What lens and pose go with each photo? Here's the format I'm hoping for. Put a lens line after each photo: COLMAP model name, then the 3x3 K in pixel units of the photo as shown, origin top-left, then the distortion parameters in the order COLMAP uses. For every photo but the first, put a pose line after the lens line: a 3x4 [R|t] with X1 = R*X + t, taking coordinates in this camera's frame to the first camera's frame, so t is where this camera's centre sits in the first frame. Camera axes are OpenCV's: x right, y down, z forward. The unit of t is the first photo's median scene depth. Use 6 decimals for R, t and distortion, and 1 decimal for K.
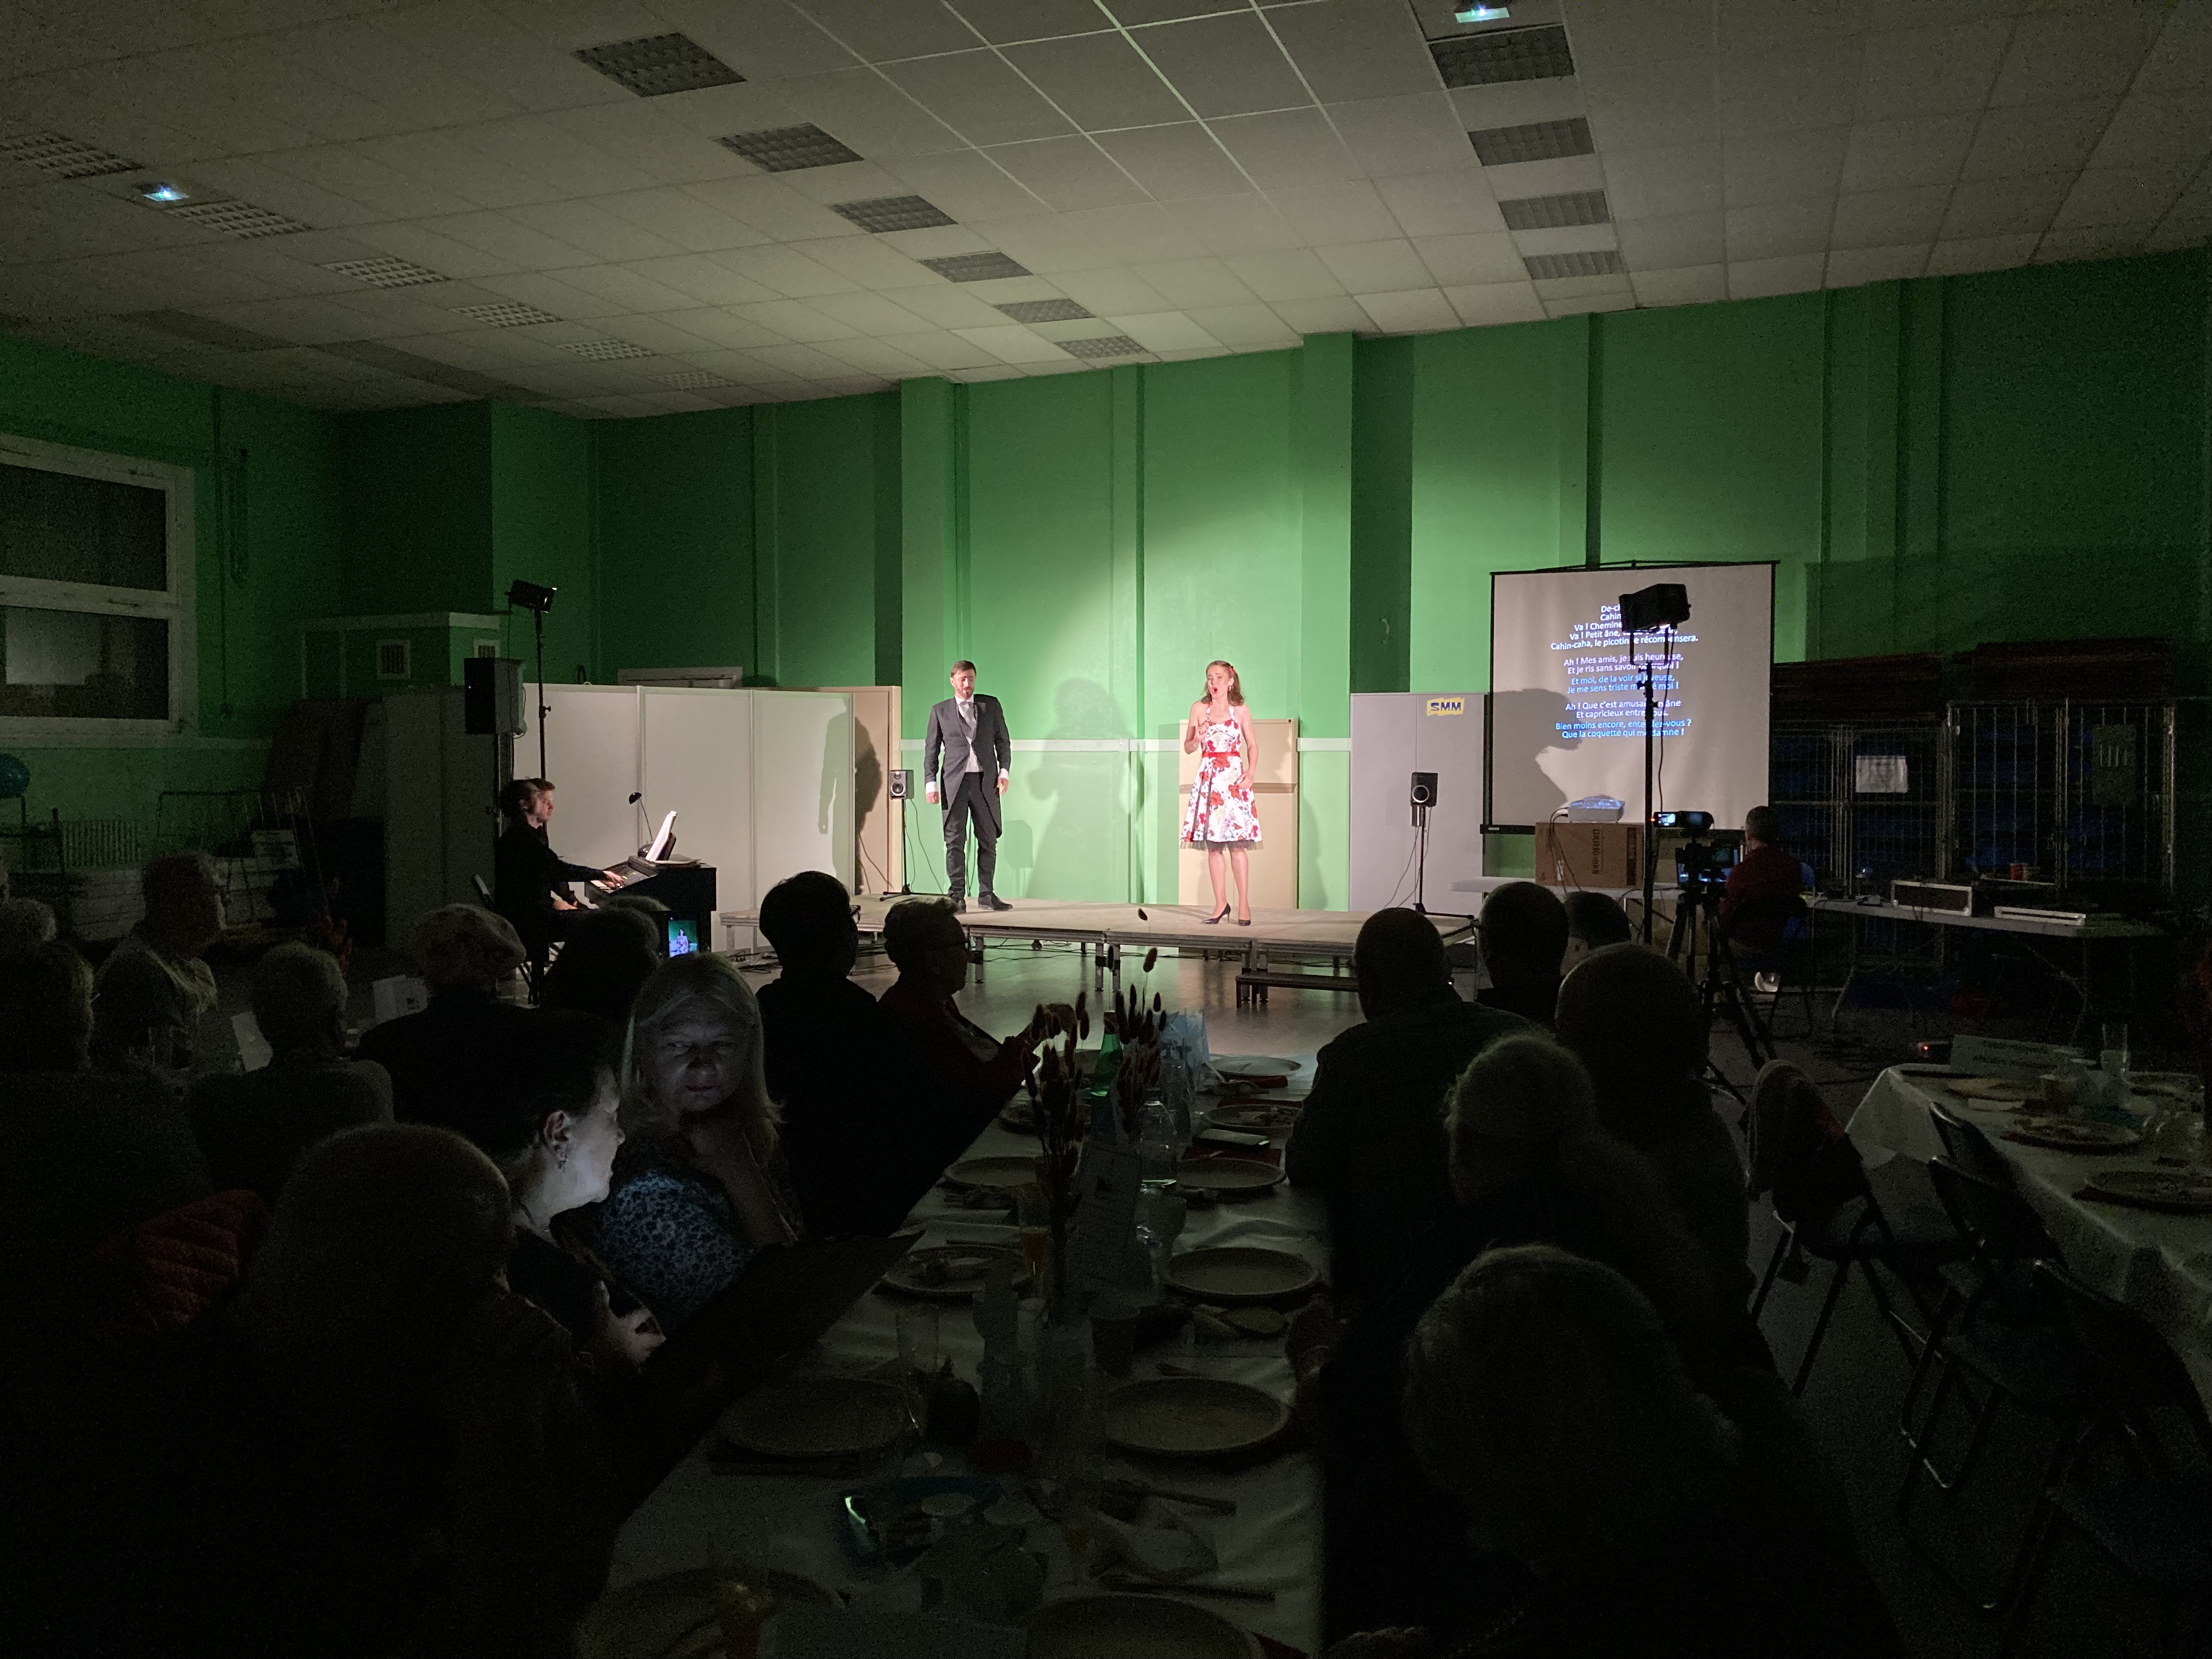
lens RADIAL K [[1798.9, 0, 1089.6], [0, 1798.9, 812.1], [0, 0, 1]] dist [0.018476, -0.016439]
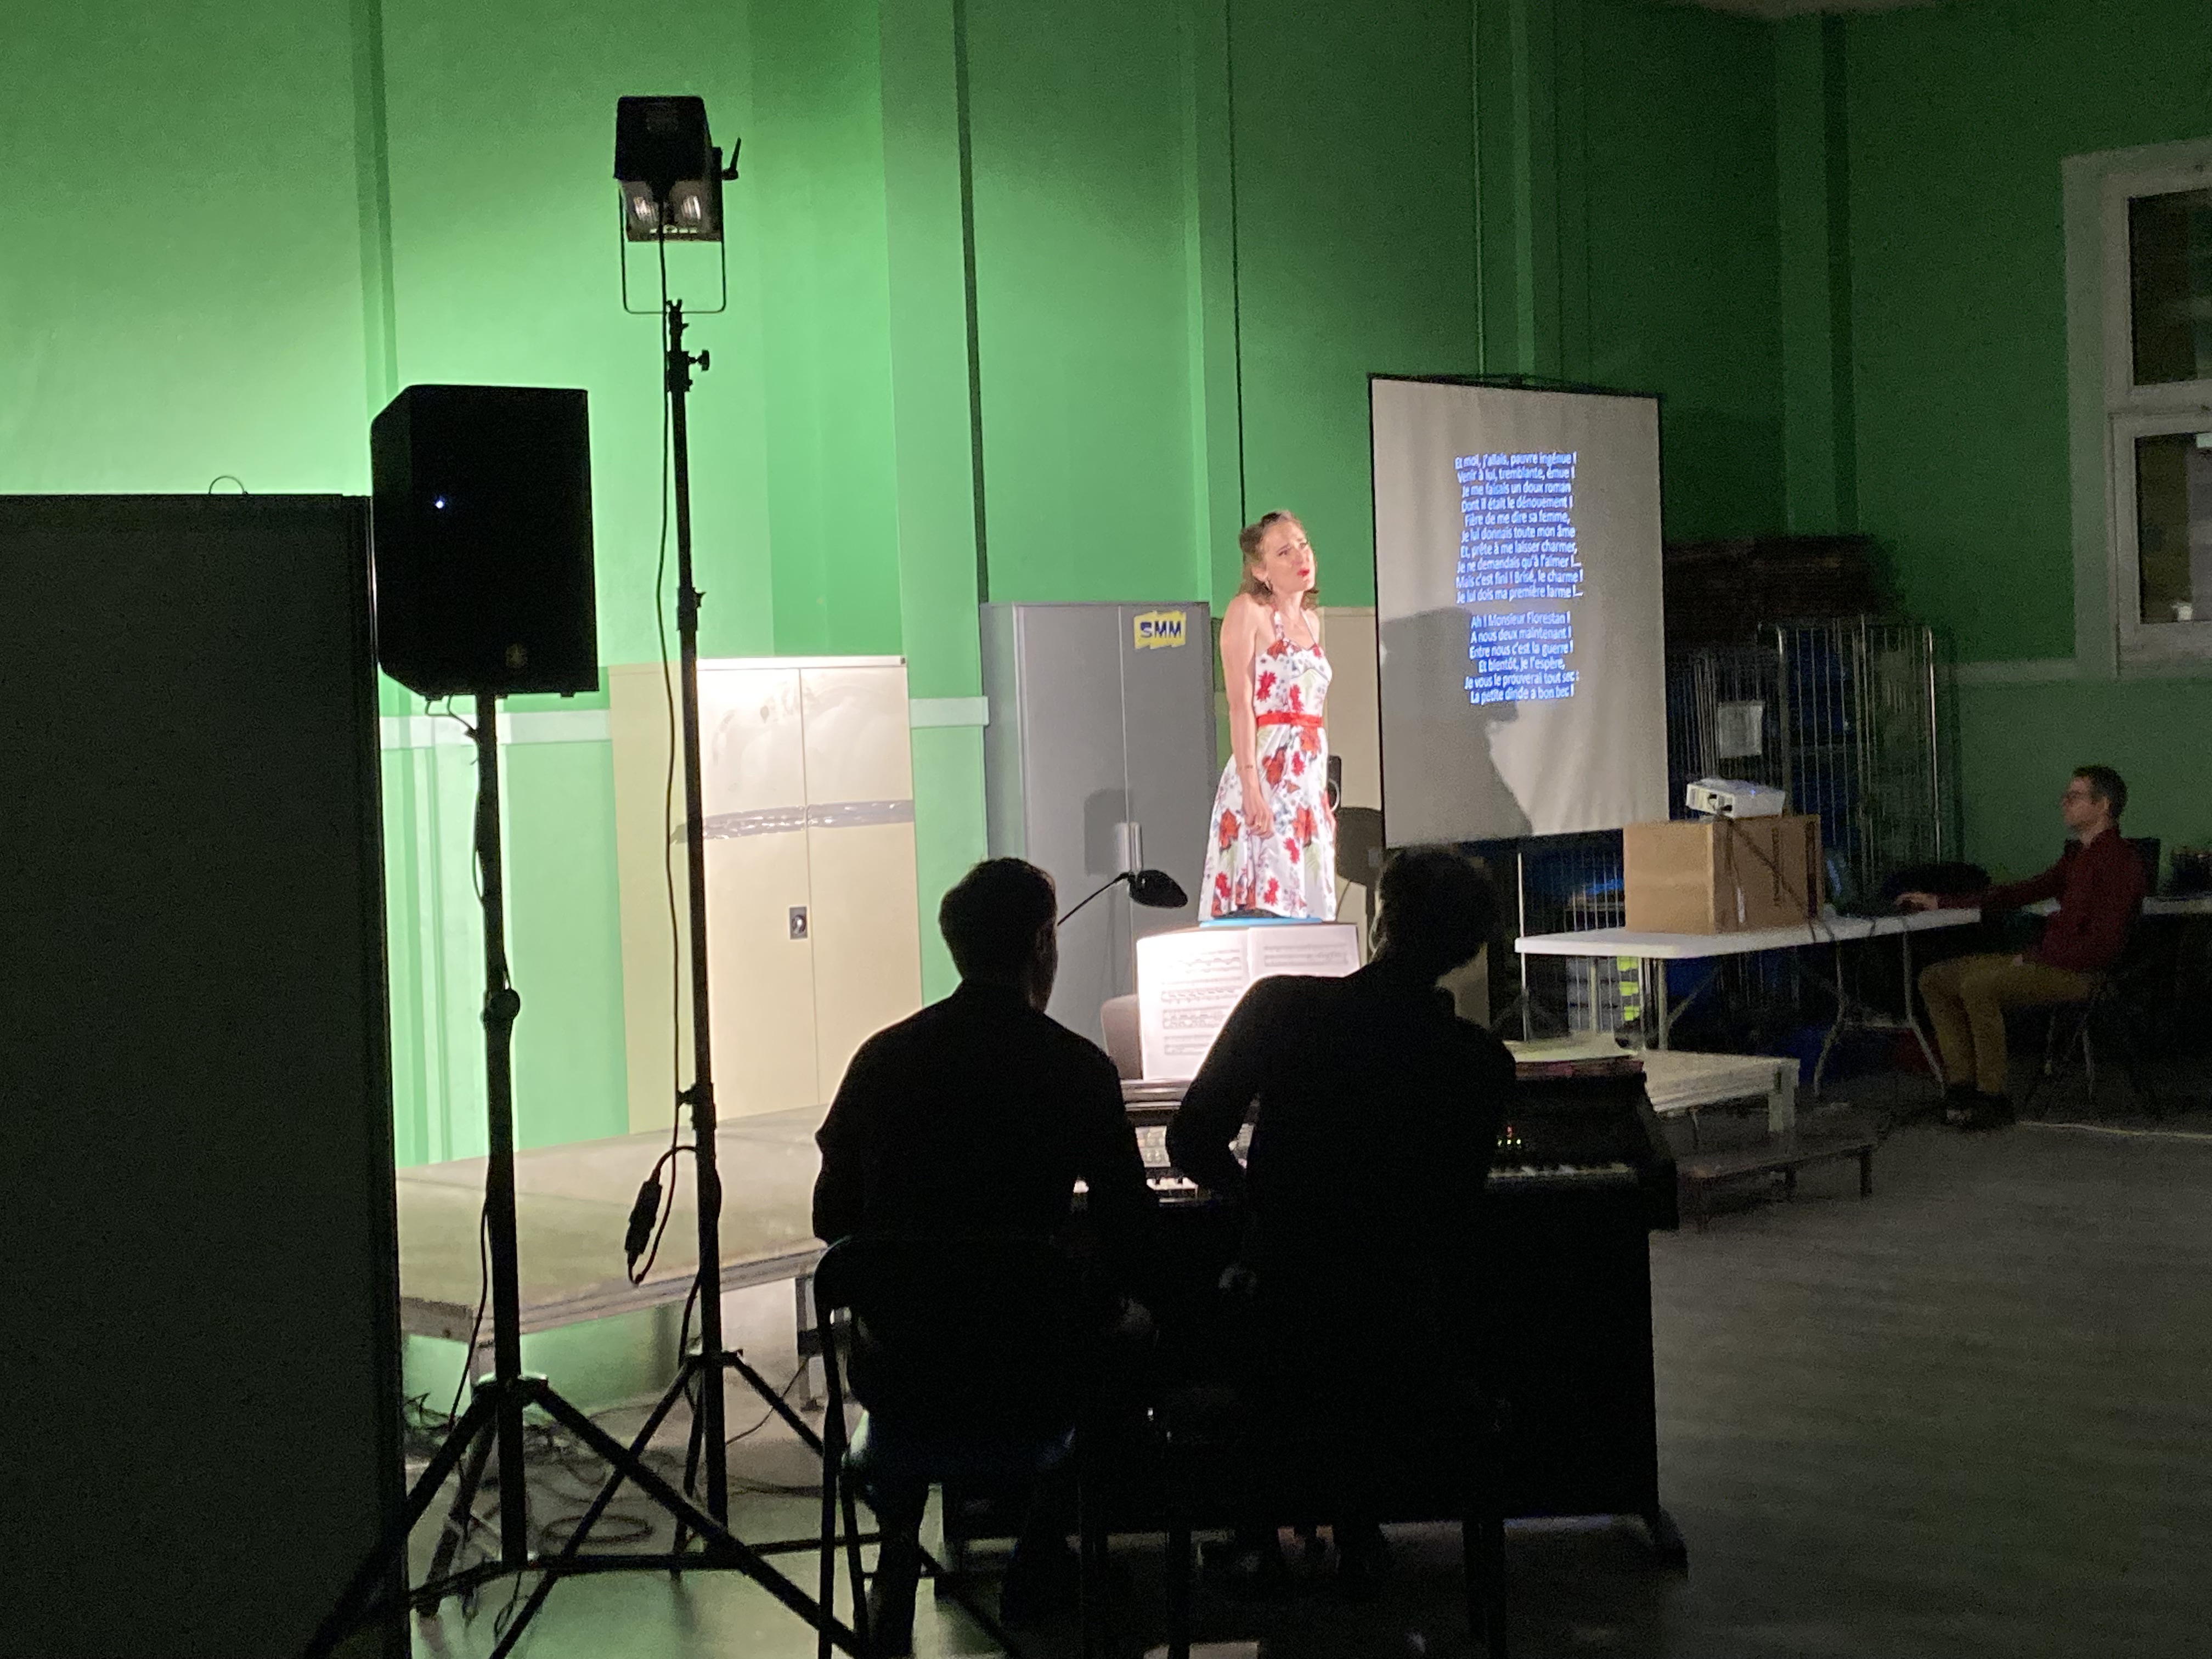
lens RADIAL K [[3241.3, 0, 1115.3], [0, 3241.3, 810.0], [0, 0, 1]] dist [0.162049, 0.000000]
pose [[0.336915, -0.043518, 0.940529, -0.682729], [0.070408, 0.997299, 0.020923, -0.029130], [-0.938899, 0.059172, 0.339068, 0.727324]]
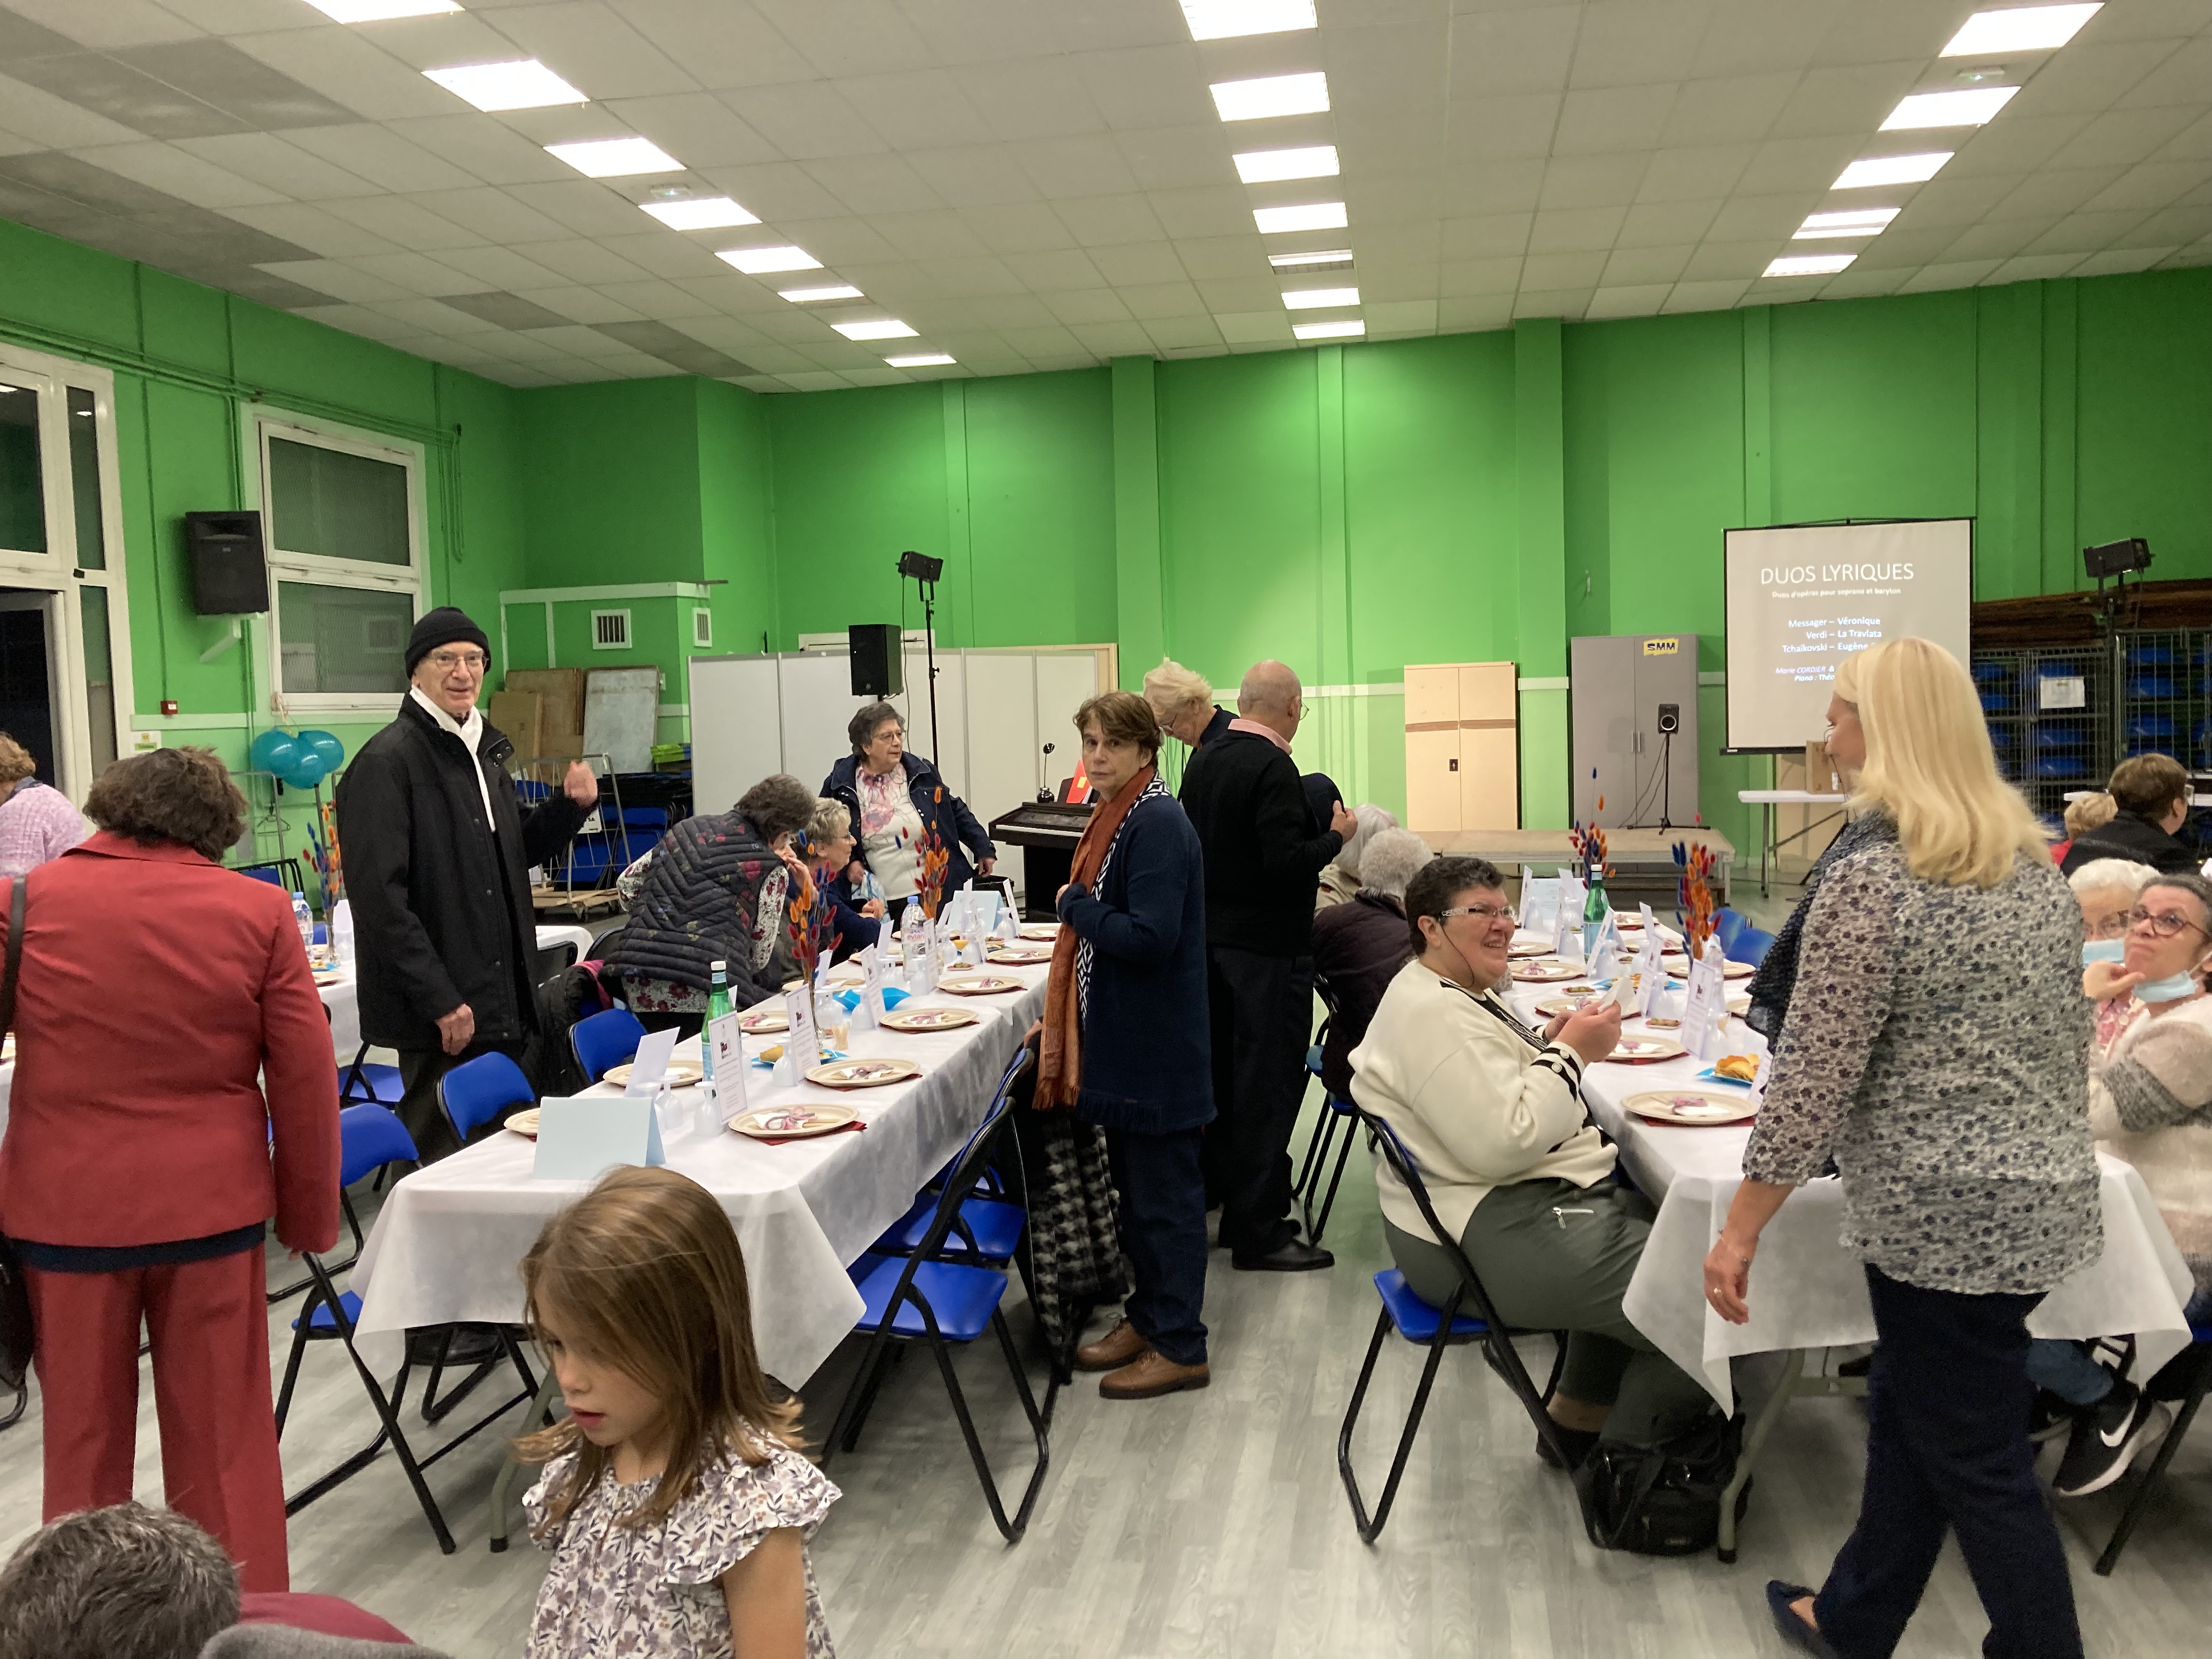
lens RADIAL K [[1798.9, 0, 1111.7], [0, 1798.9, 810.5], [0, 0, 1]] dist [0.018476, -0.016439]
pose [[0.983738, -0.041323, 0.174791, -0.362545], [0.037141, 0.998942, 0.027130, 0.001430], [-0.175727, -0.020197, 0.984232, -0.074916]]
